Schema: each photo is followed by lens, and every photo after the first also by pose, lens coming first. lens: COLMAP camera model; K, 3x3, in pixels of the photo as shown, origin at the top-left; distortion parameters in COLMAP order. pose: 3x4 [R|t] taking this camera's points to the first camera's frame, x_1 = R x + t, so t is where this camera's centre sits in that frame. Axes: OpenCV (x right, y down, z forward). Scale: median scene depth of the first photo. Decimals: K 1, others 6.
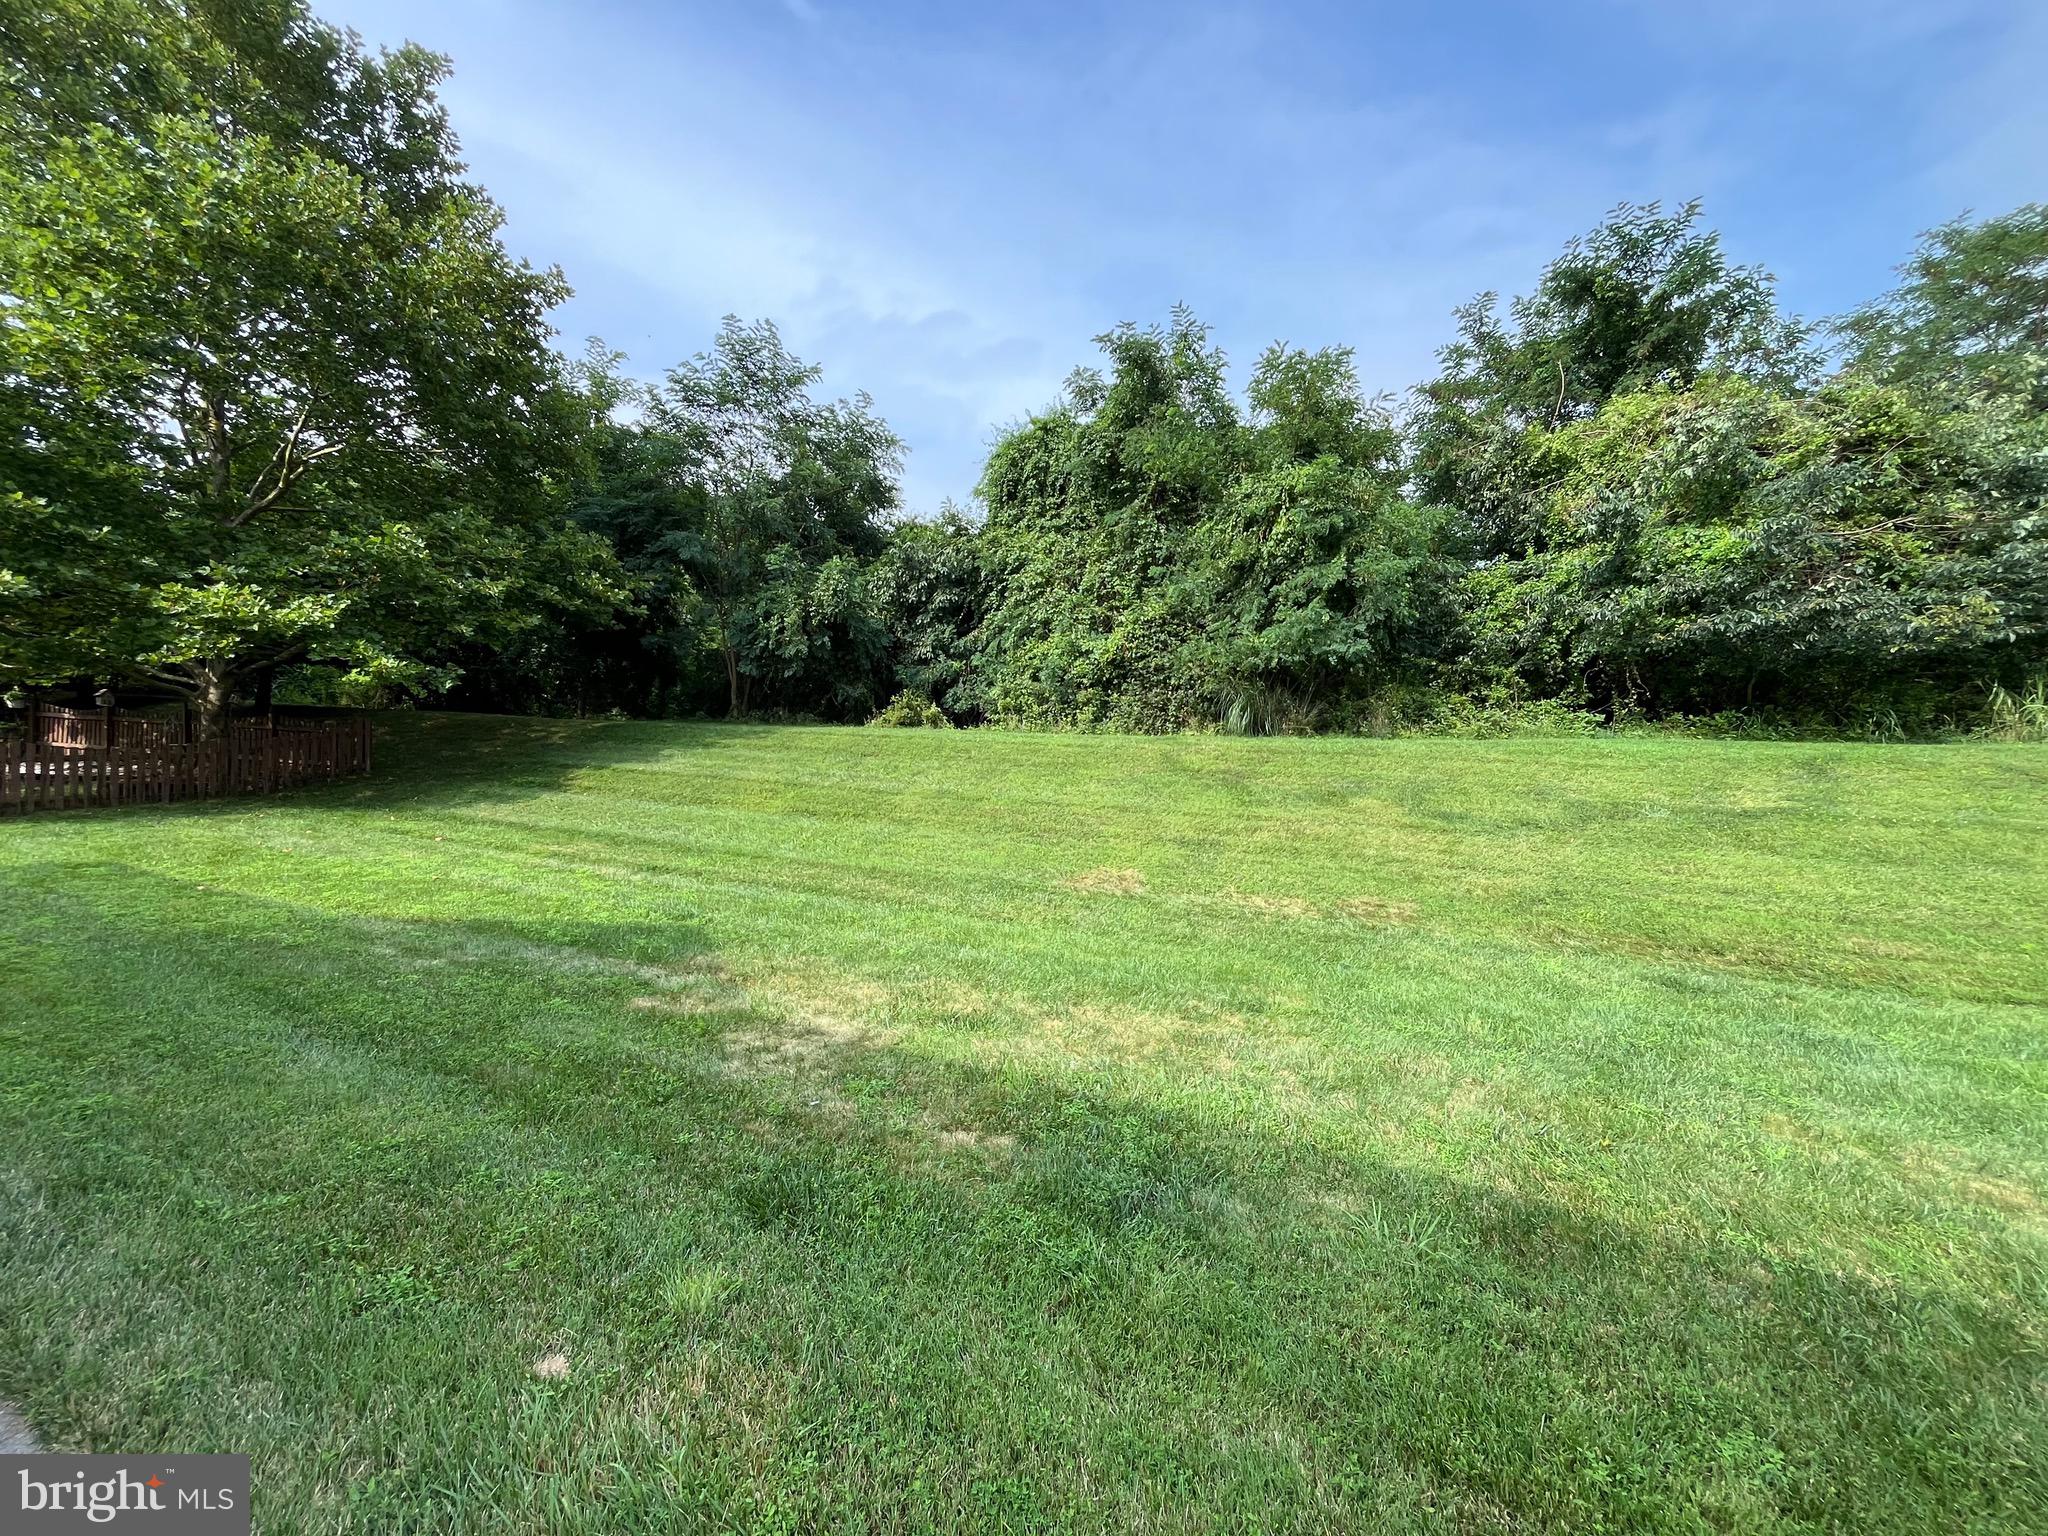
lens RADIAL K [[822.9, 0, 1014.1], [0, 822.9, 772.5], [0, 0, 1]] dist [-0.002434, -0.000617]
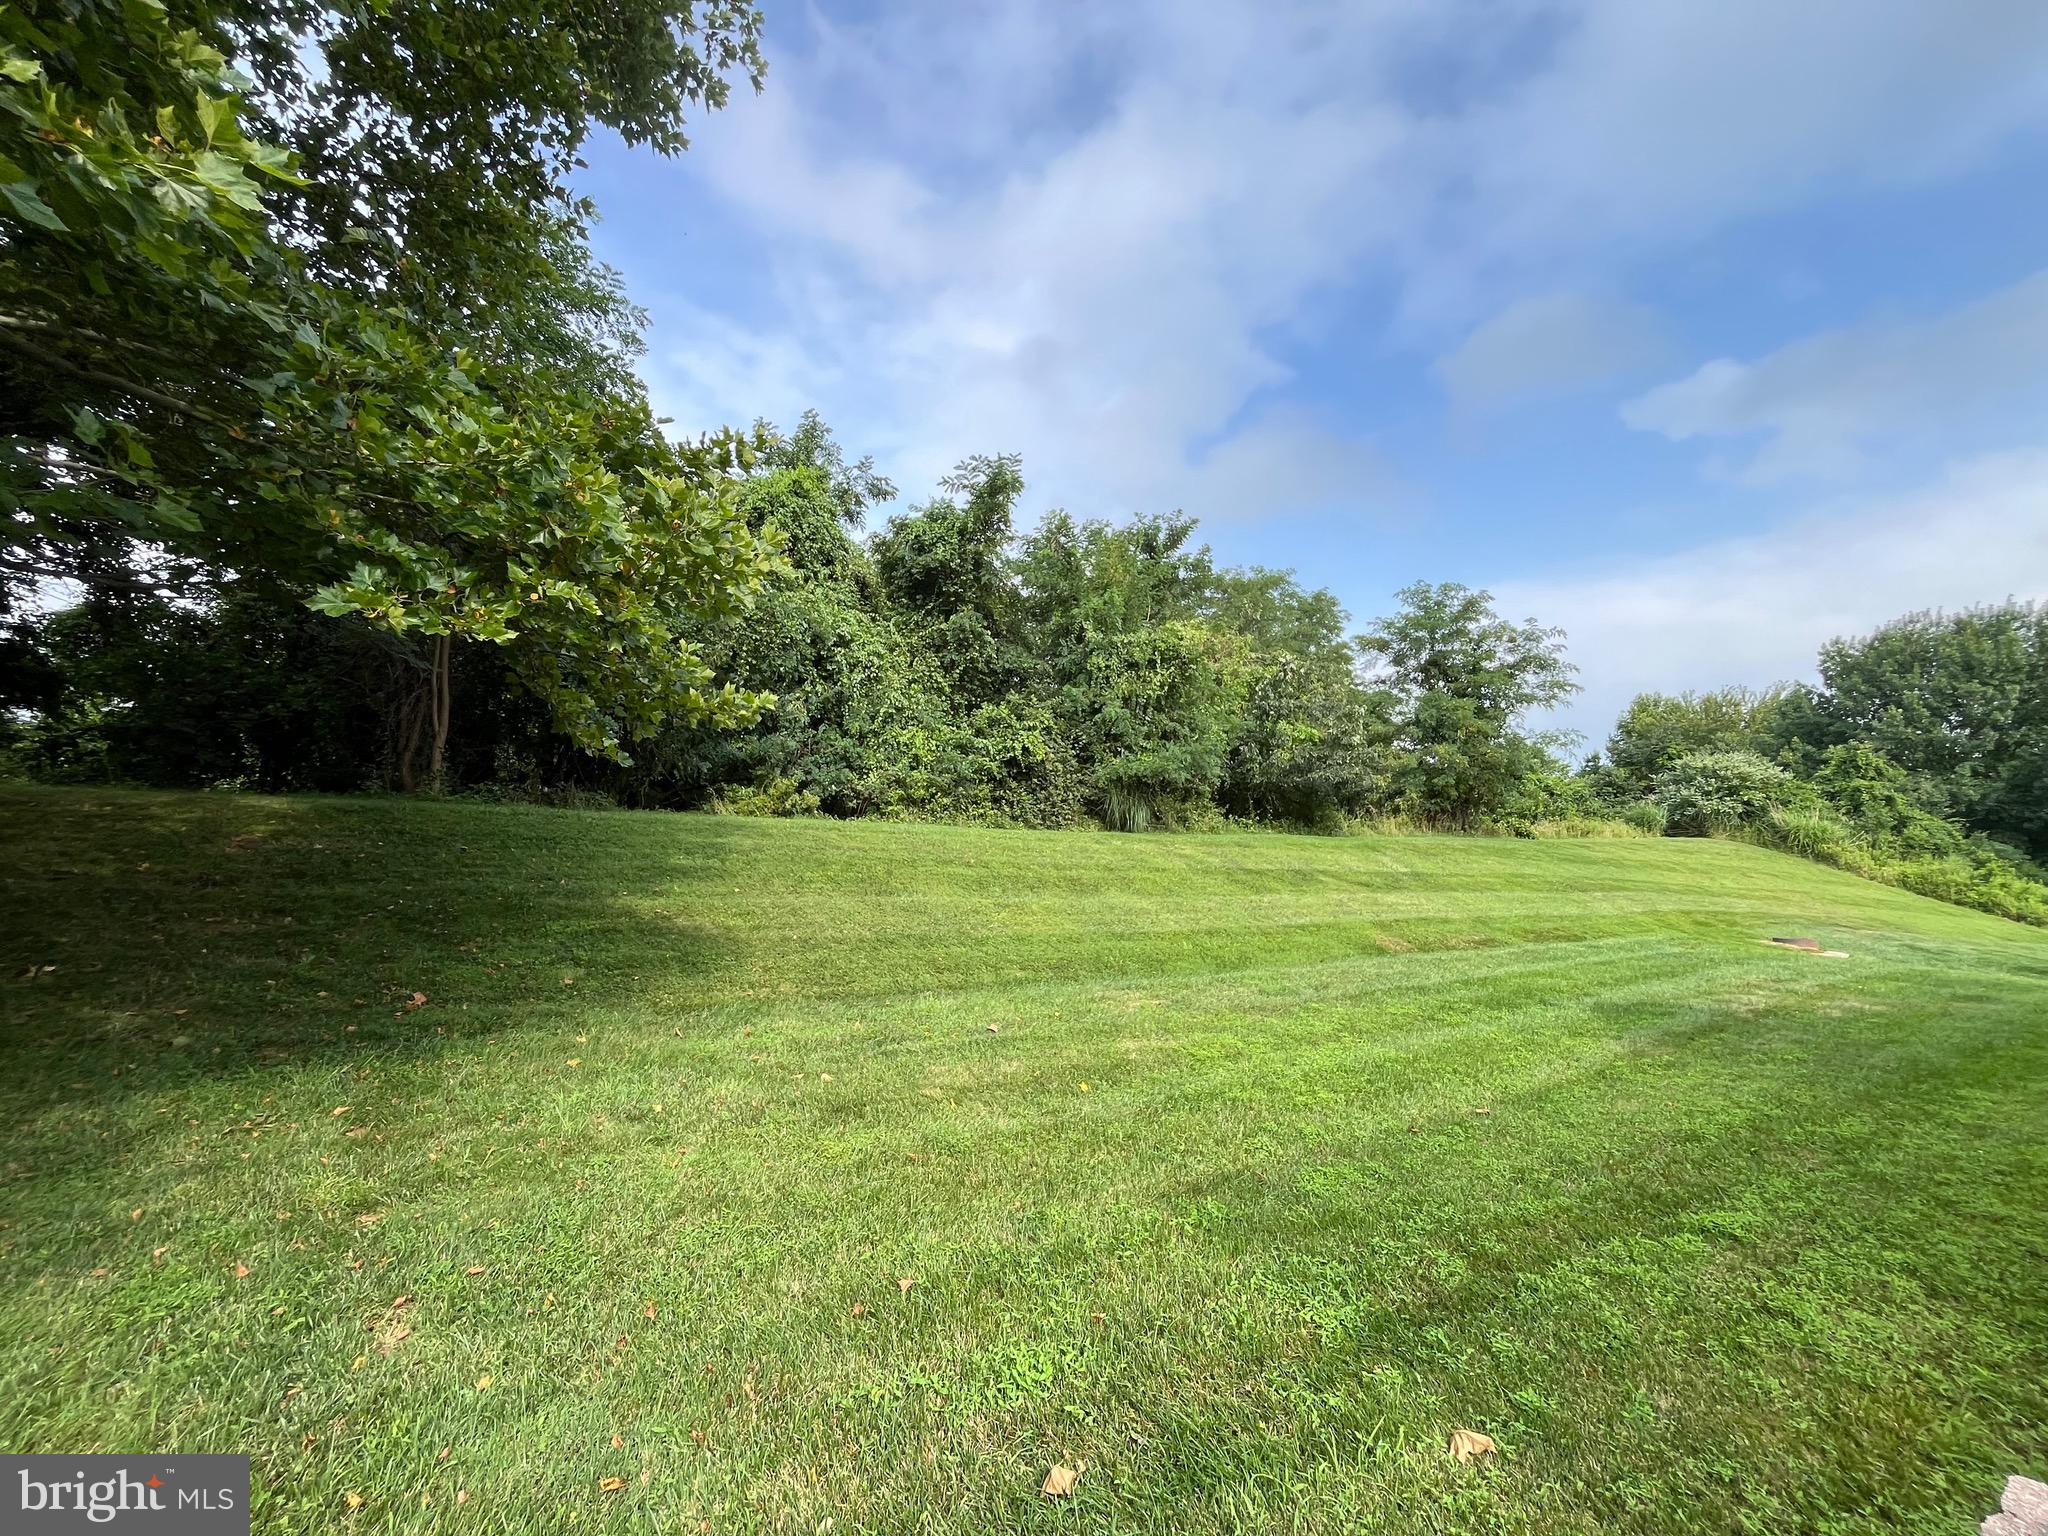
lens RADIAL K [[822.9, 0, 1025.9], [0, 822.9, 767.0], [0, 0, 1]] dist [-0.002434, -0.000617]
pose [[0.492421, 0.059272, 0.868337, -0.726198], [0.014643, 0.996973, -0.076356, -0.040604], [-0.870234, 0.050314, 0.490062, 0.412572]]
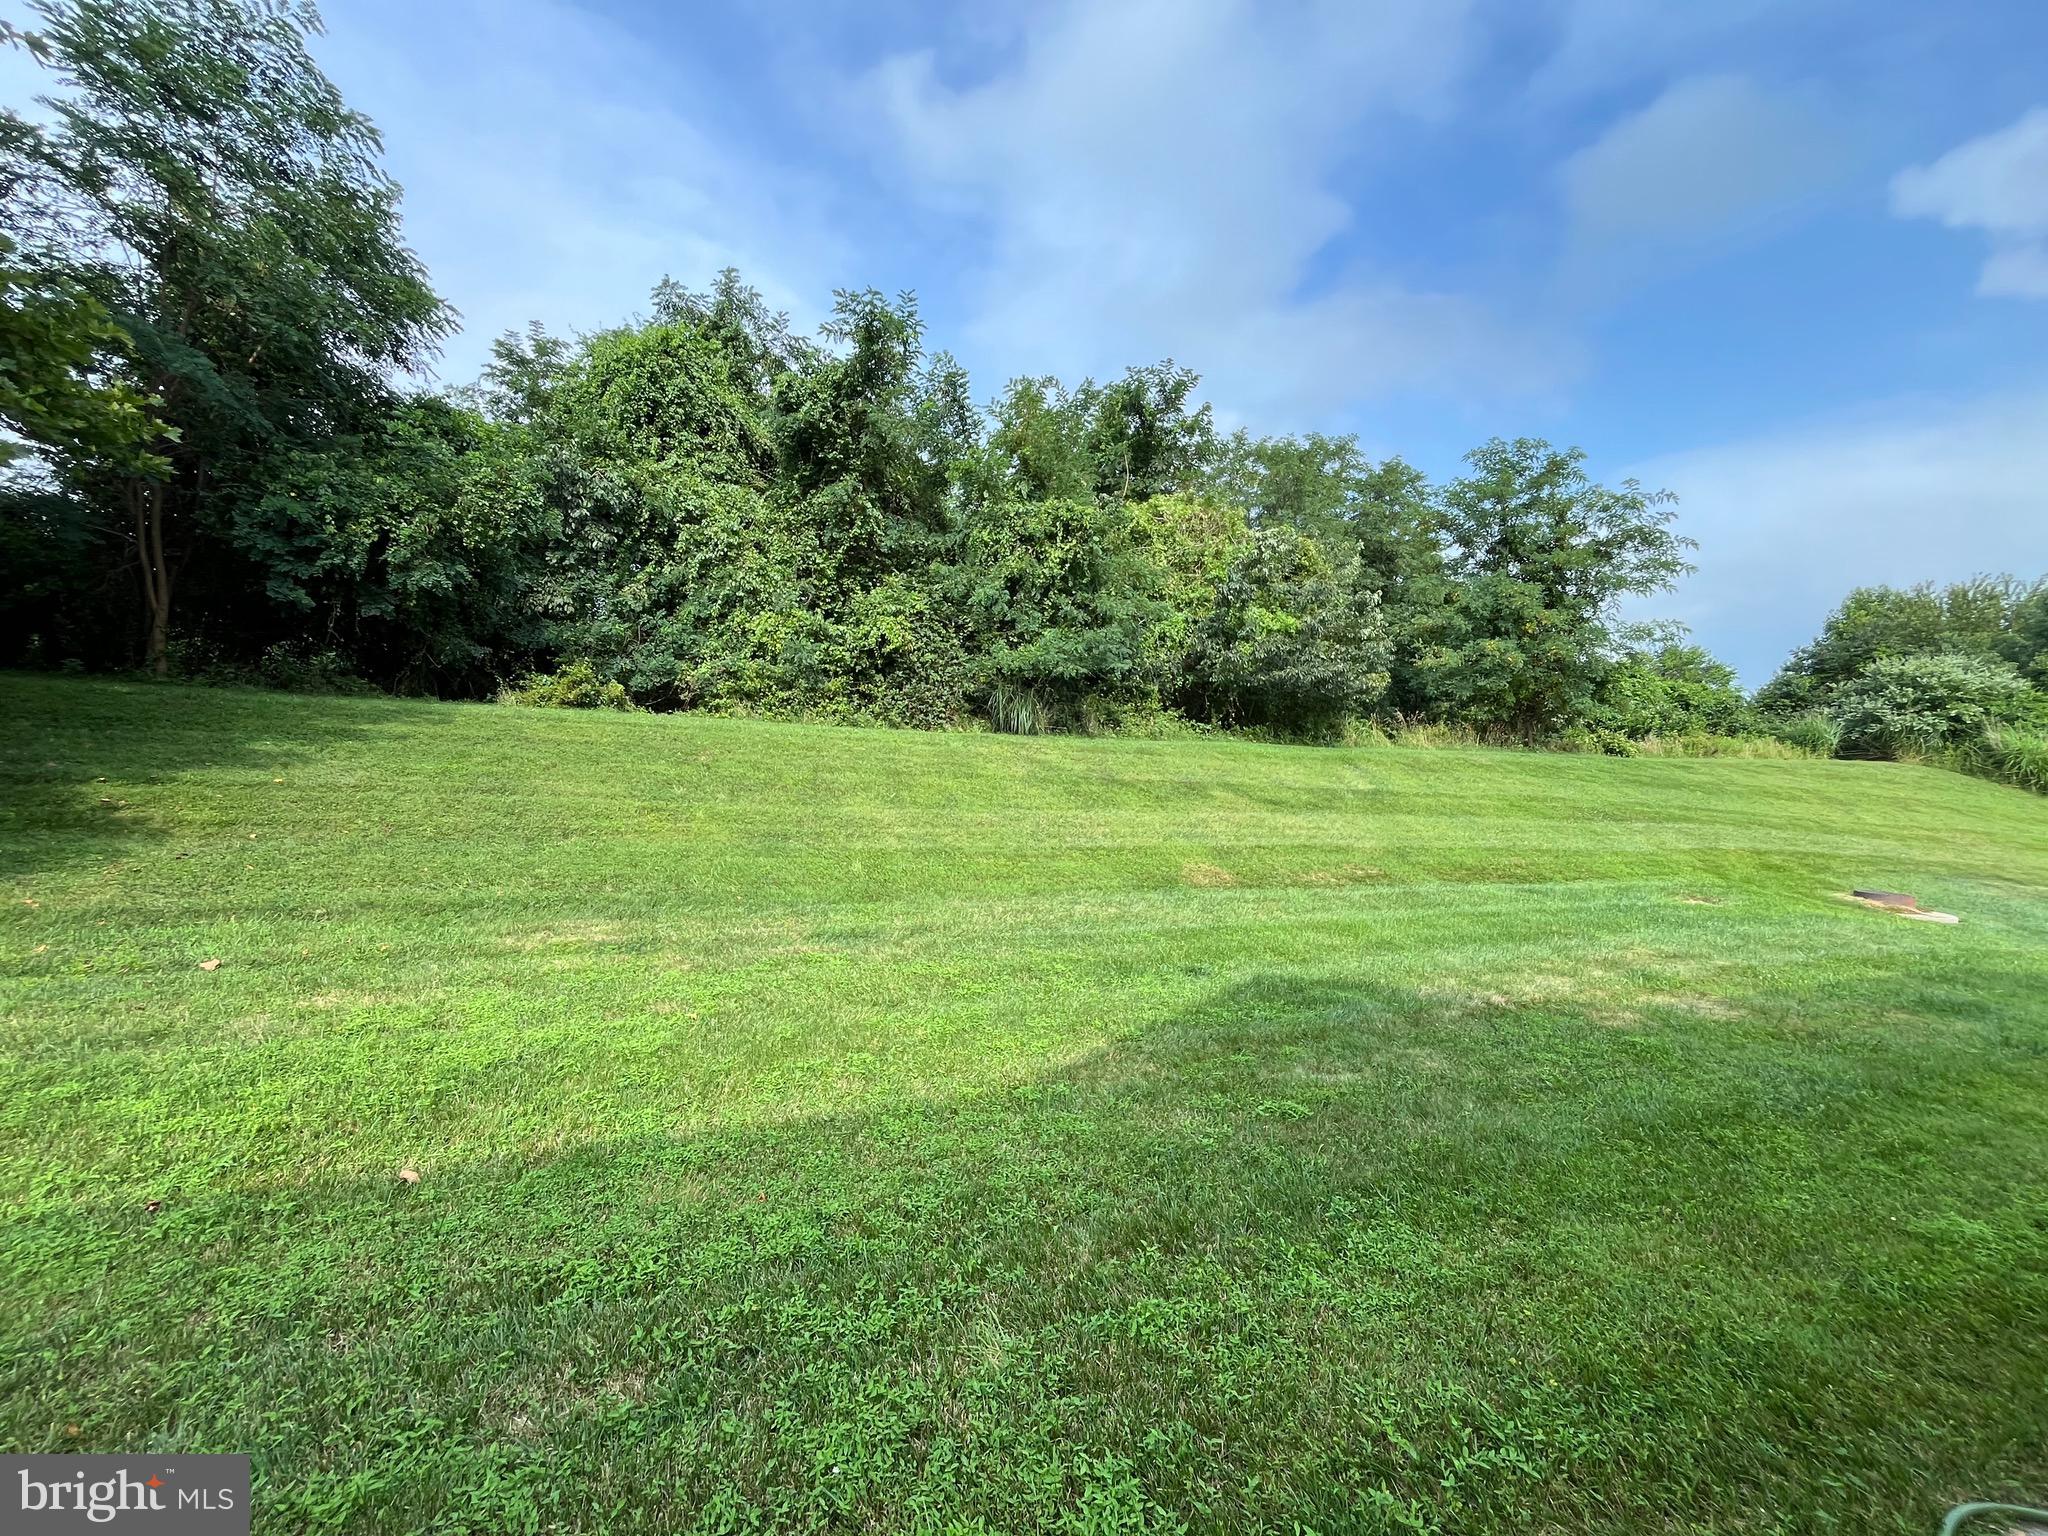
lens RADIAL K [[822.9, 0, 1023.7], [0, 822.9, 765.4], [0, 0, 1]] dist [-0.002434, -0.000617]
pose [[0.635572, -0.020137, 0.771779, -0.454216], [-0.004365, 0.999550, 0.029674, -0.028906], [-0.772029, -0.022229, 0.635199, 0.234955]]
